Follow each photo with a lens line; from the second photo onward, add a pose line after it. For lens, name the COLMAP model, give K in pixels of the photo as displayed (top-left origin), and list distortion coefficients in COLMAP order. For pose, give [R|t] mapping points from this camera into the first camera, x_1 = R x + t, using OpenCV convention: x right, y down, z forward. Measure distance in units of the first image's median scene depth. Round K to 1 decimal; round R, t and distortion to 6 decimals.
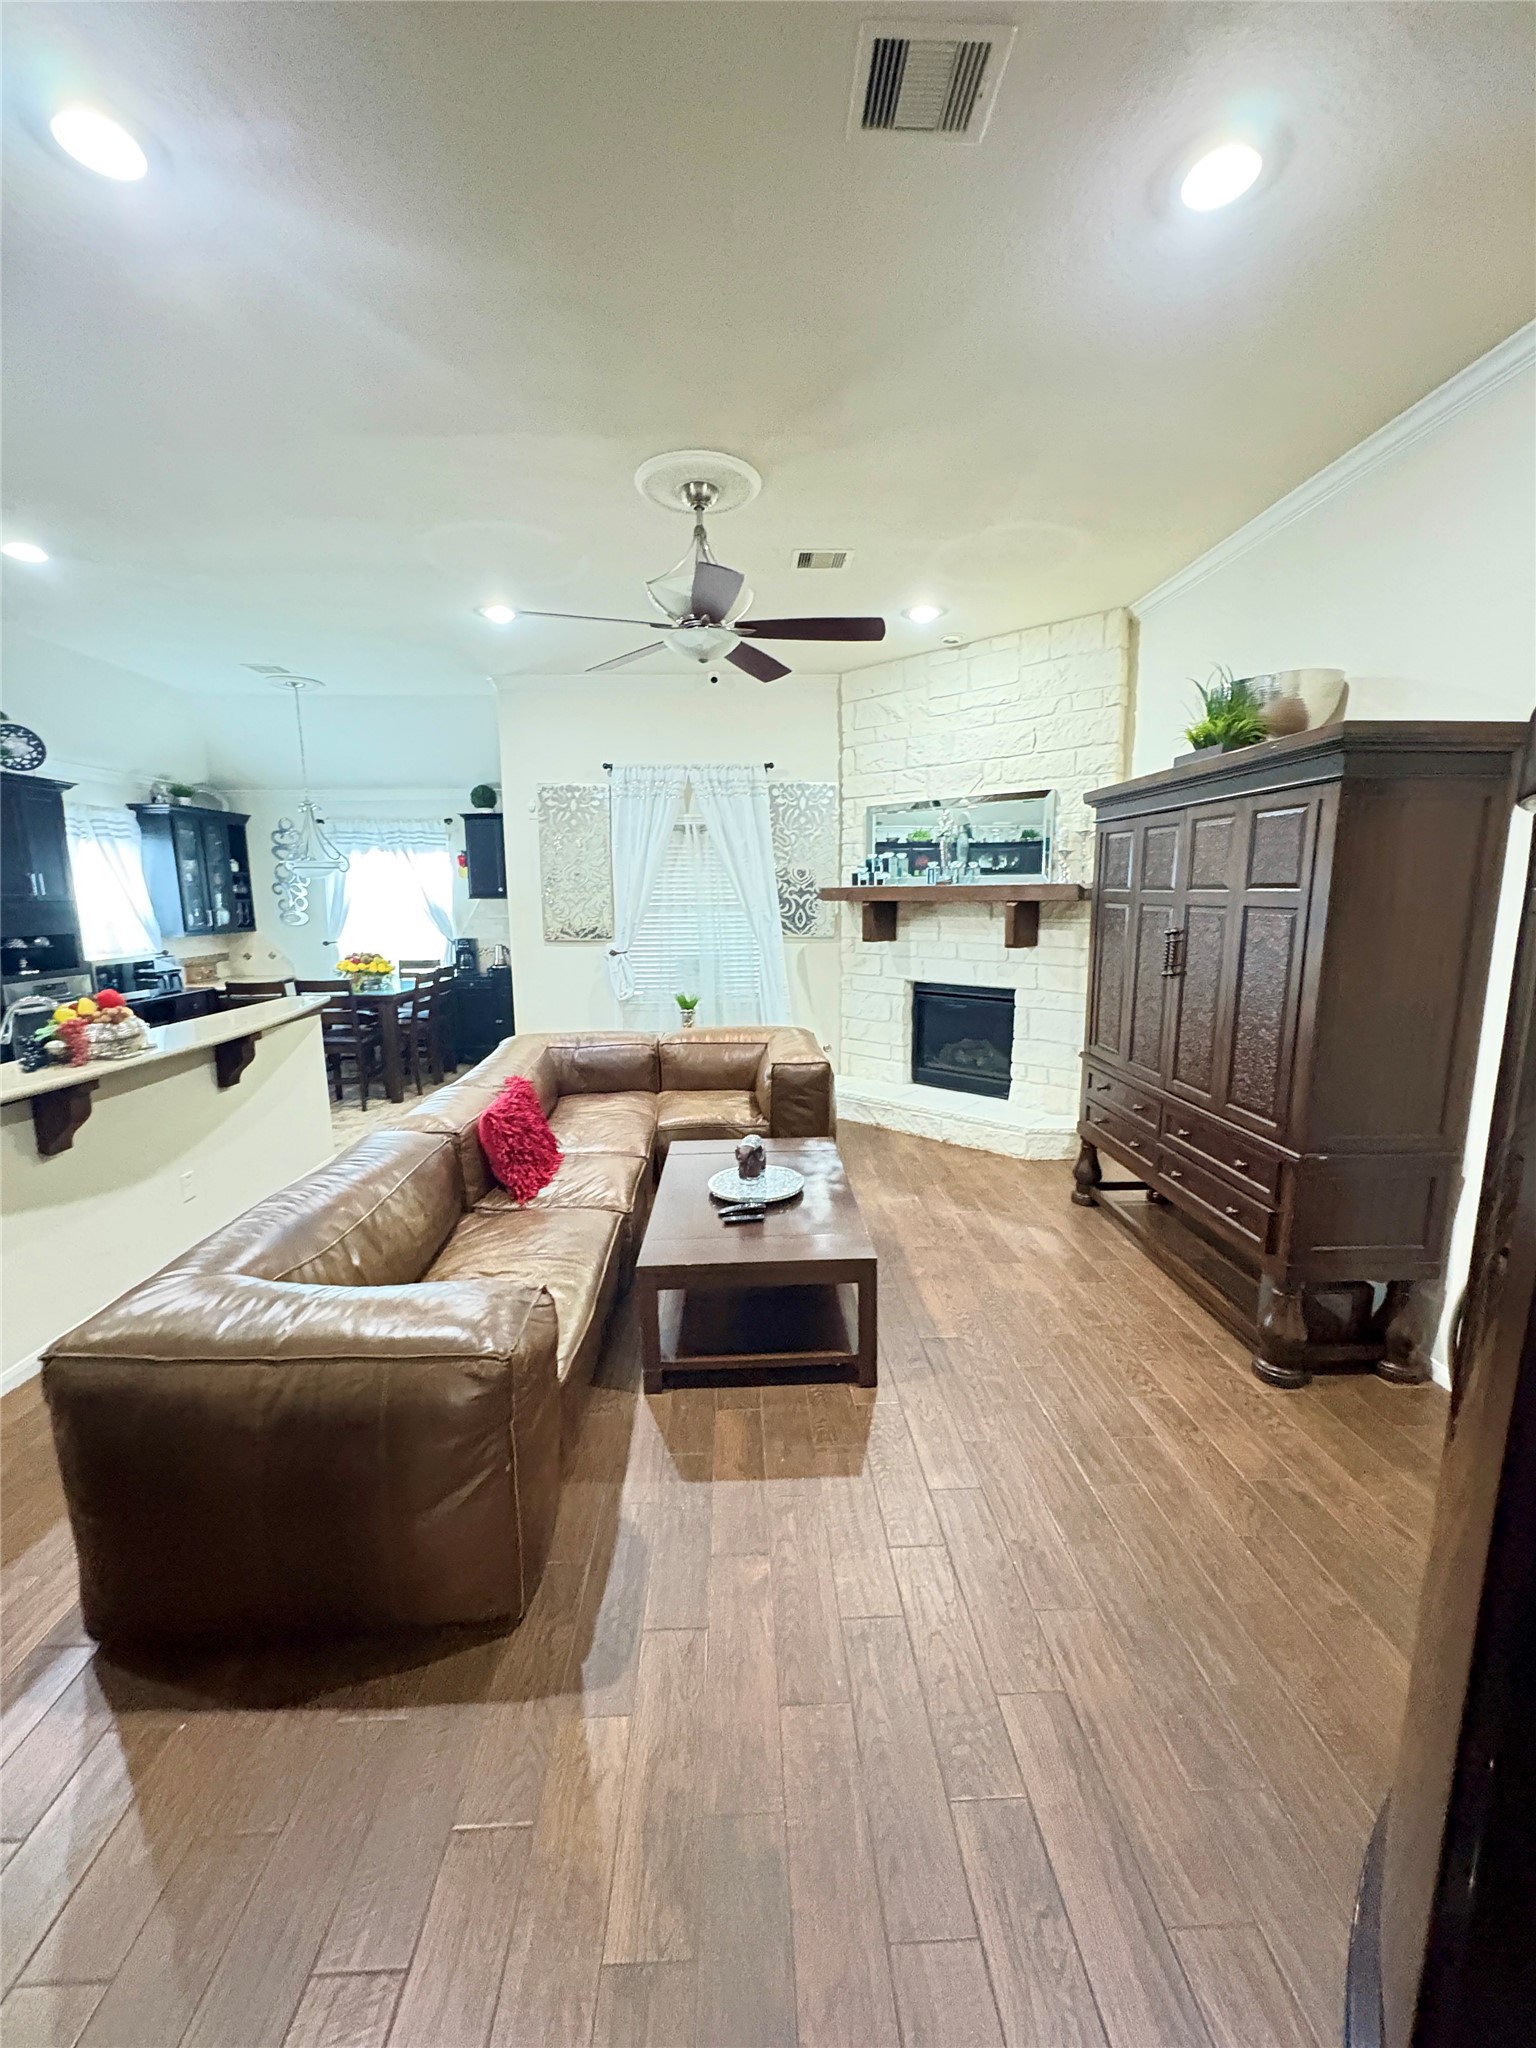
lens RADIAL K [[812.4, 0, 763.8], [0, 812.4, 1021.2], [0, 0, 1]] dist [-0.001125, 0.000170]
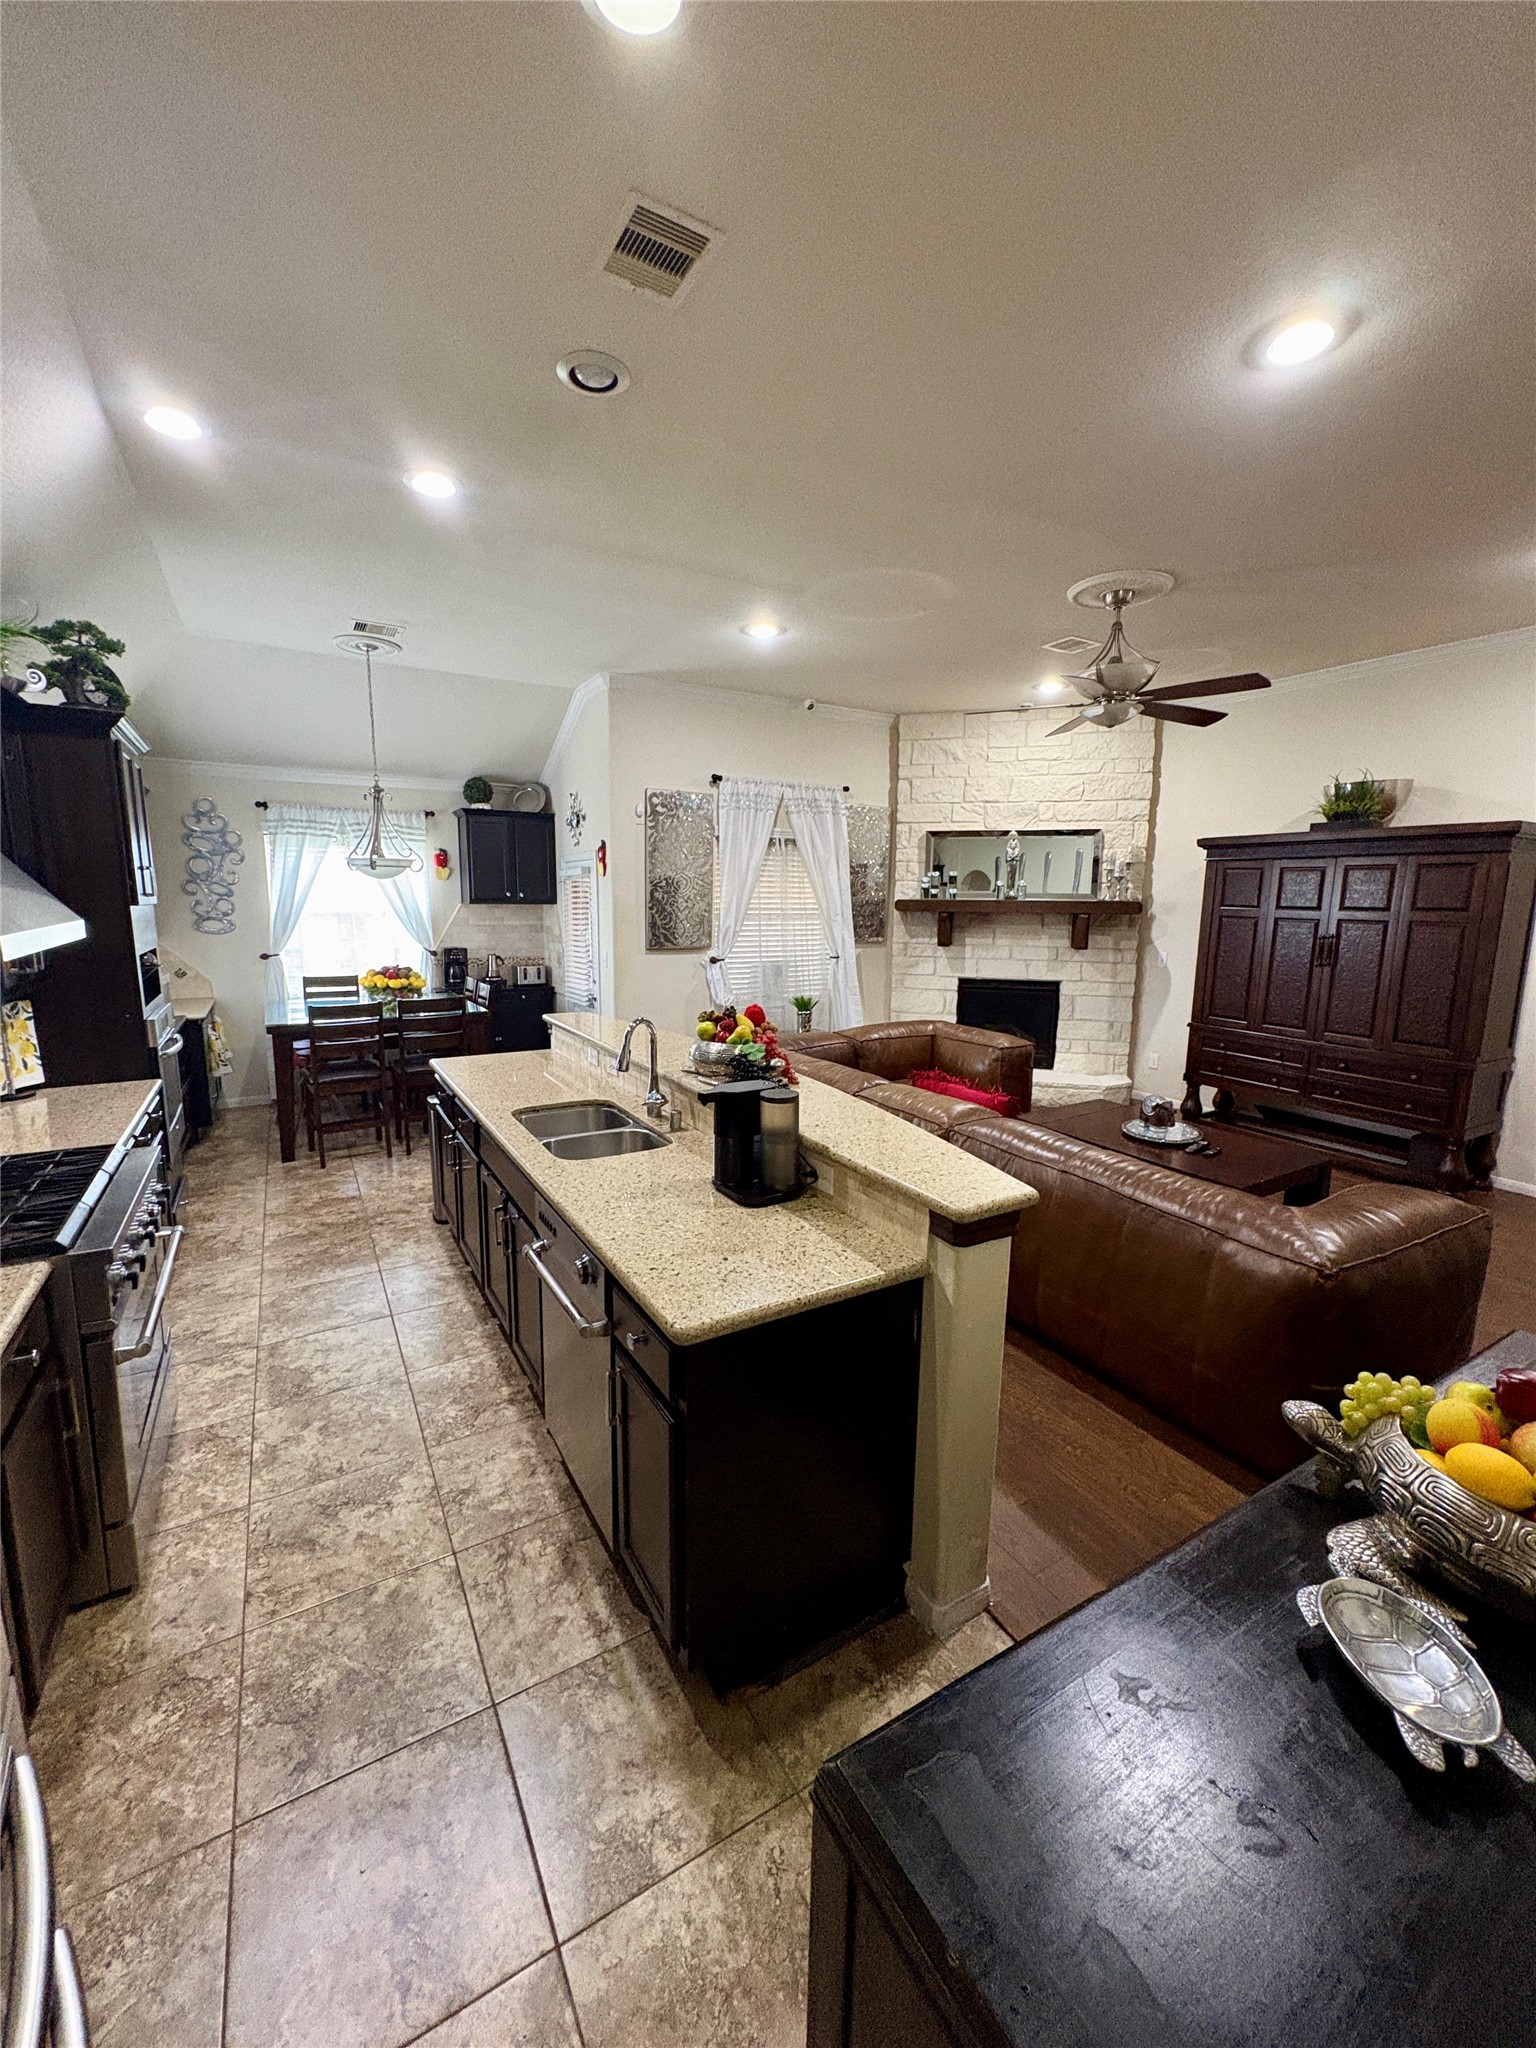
lens RADIAL K [[812.4, 0, 762.9], [0, 812.4, 1024.9], [0, 0, 1]] dist [-0.001125, 0.000170]
pose [[0.881318, -0.057979, 0.468953, -0.726192], [0.058116, 0.998209, 0.014195, -0.016352], [-0.468936, 0.014744, 0.883109, 0.085447]]
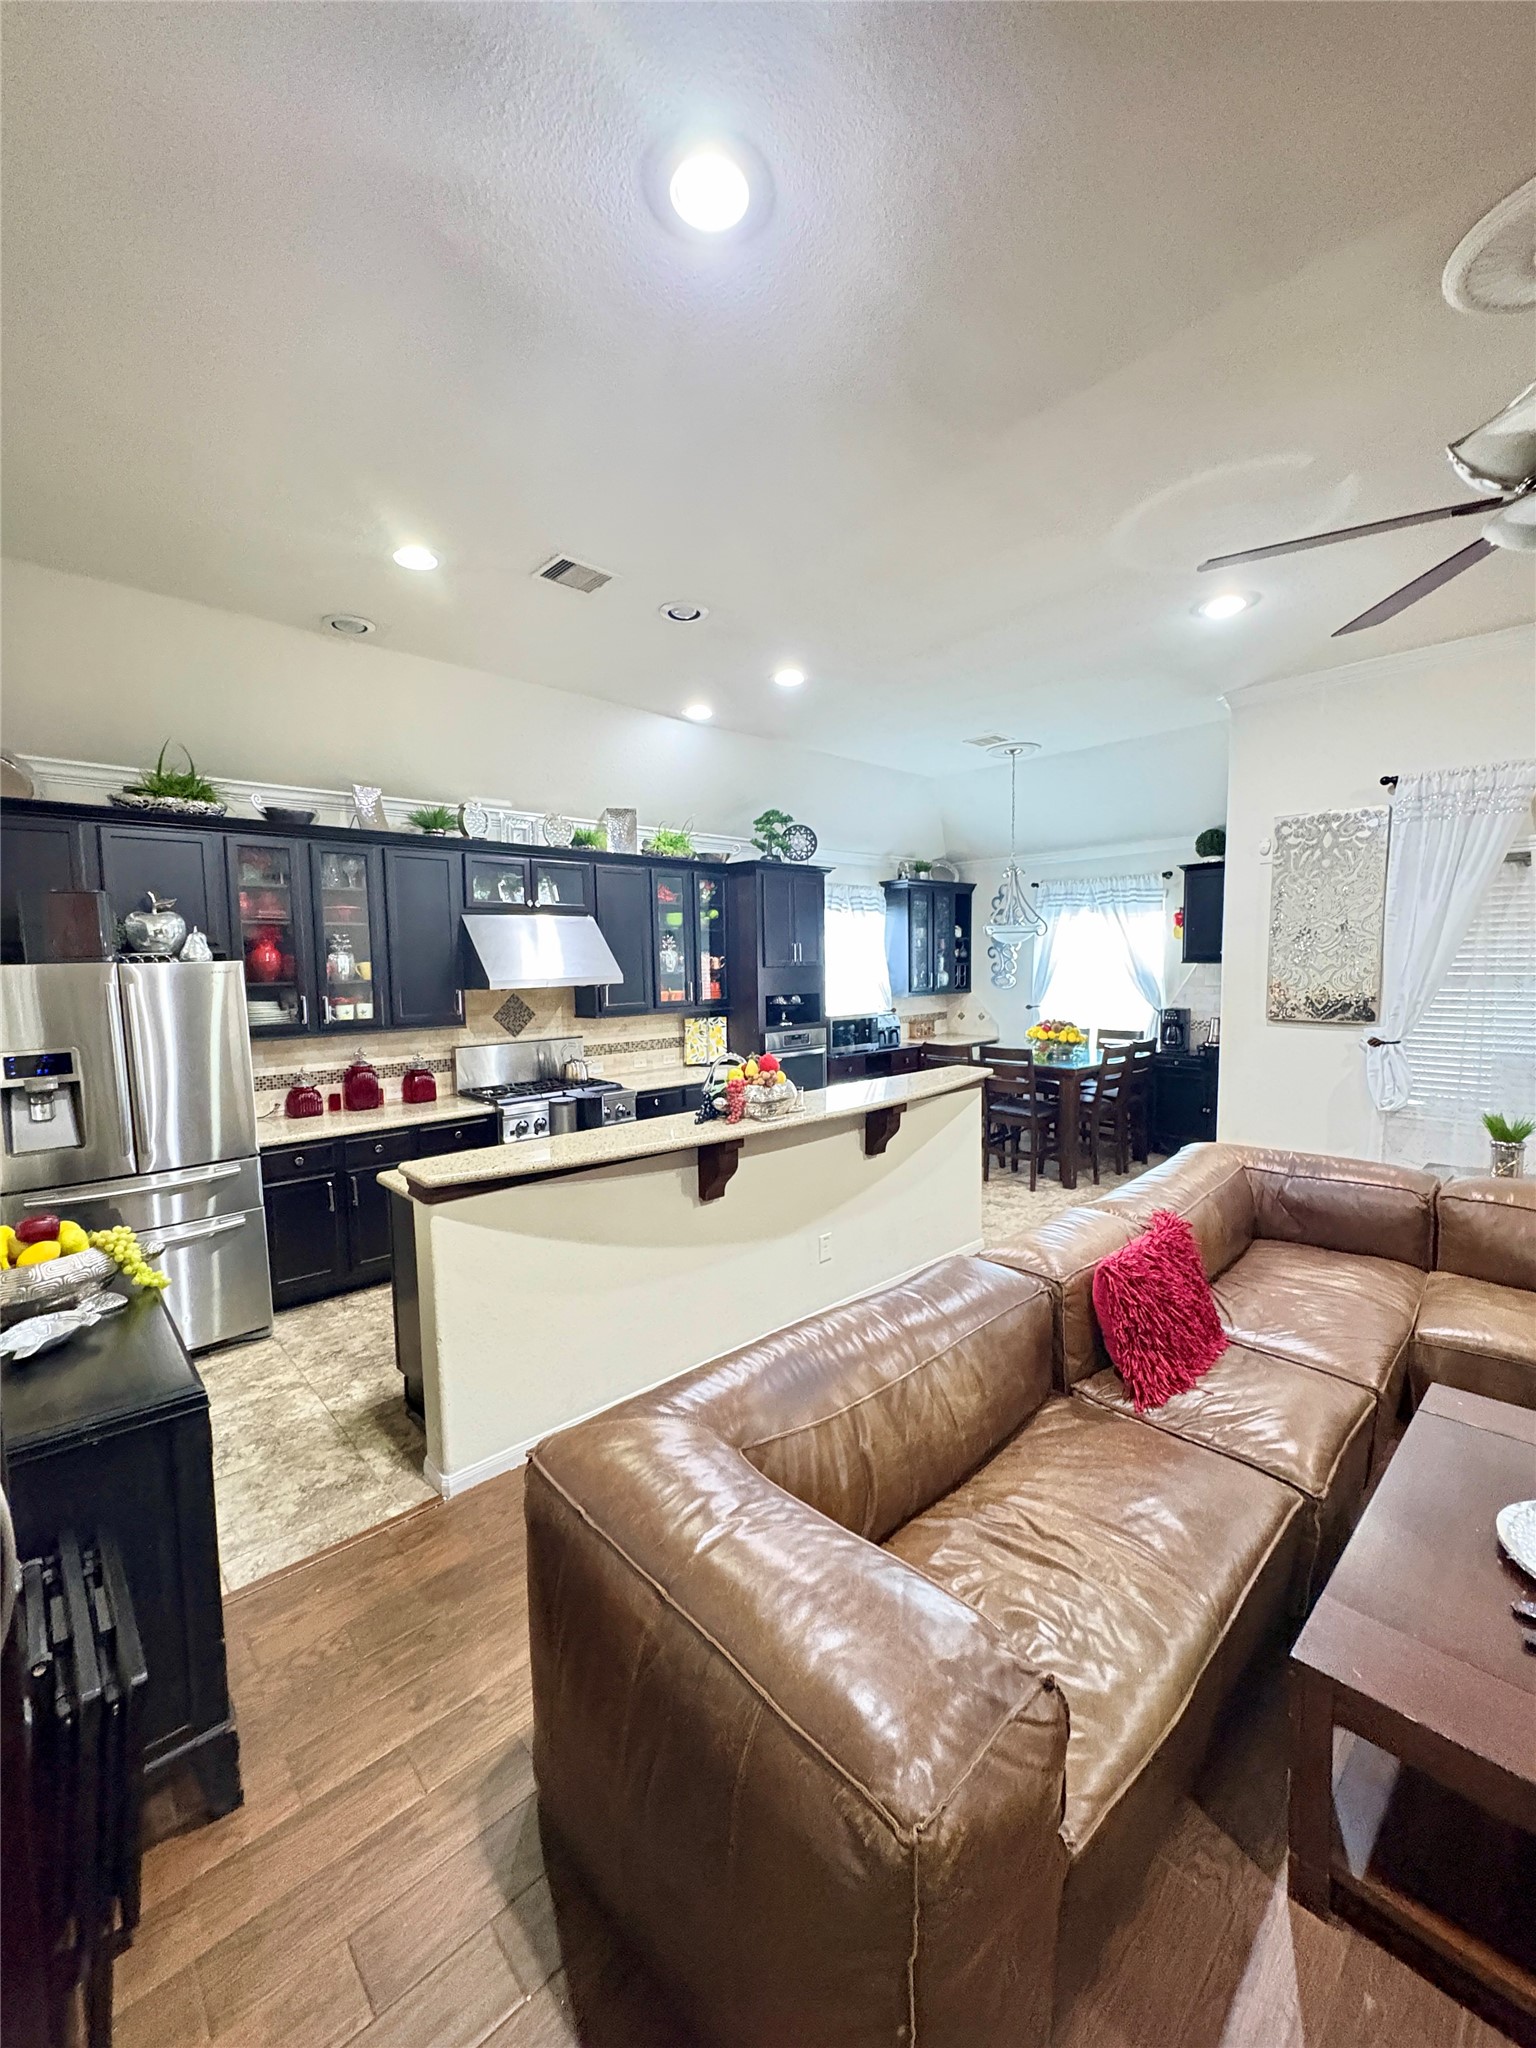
lens RADIAL K [[812.4, 0, 767.3], [0, 812.4, 1021.9], [0, 0, 1]] dist [-0.001125, 0.000170]
pose [[0.653537, 0.058177, -0.754655, -0.000177], [-0.110384, 0.993708, -0.018987, -0.035724], [0.748802, 0.095711, 0.655847, 0.171490]]
